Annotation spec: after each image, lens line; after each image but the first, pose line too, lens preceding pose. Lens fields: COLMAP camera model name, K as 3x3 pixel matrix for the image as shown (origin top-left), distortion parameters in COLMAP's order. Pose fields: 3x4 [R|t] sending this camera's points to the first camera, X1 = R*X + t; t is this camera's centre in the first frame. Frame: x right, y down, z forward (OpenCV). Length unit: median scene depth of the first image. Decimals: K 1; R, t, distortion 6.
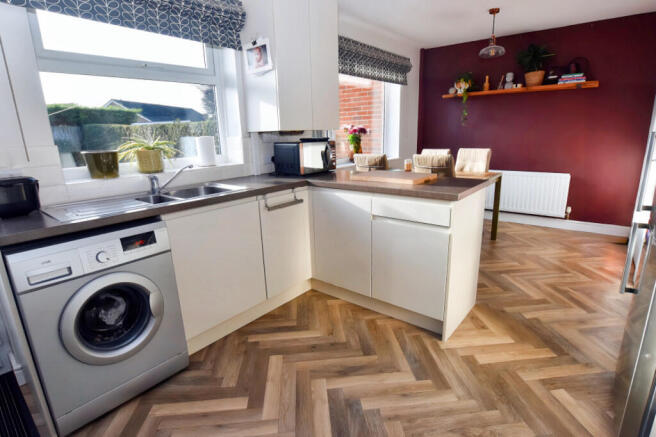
lens RADIAL K [[320.7, 0, 328.0], [0, 320.7, 218.5], [0, 0, 1]] dist [-0.022043, 0.000142]
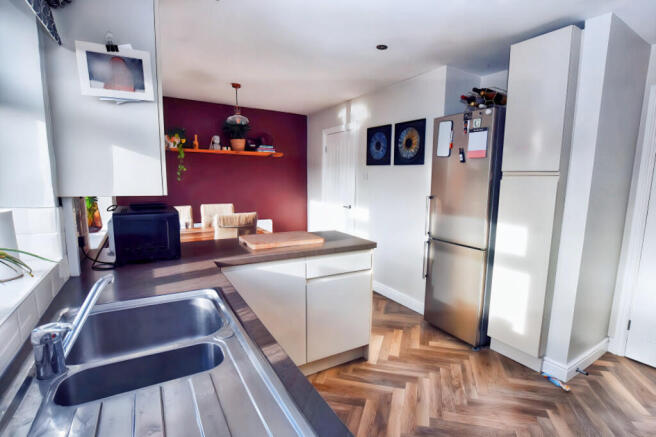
lens RADIAL K [[314.3, 0, 346.9], [0, 314.3, 233.0], [0, 0, 1]] dist [-0.028216, -0.000048]
pose [[0.337393, -0.127162, 0.932736, -0.614099], [0.218588, 0.974335, 0.053764, -0.151696], [-0.915634, 0.185745, 0.356530, 0.449629]]
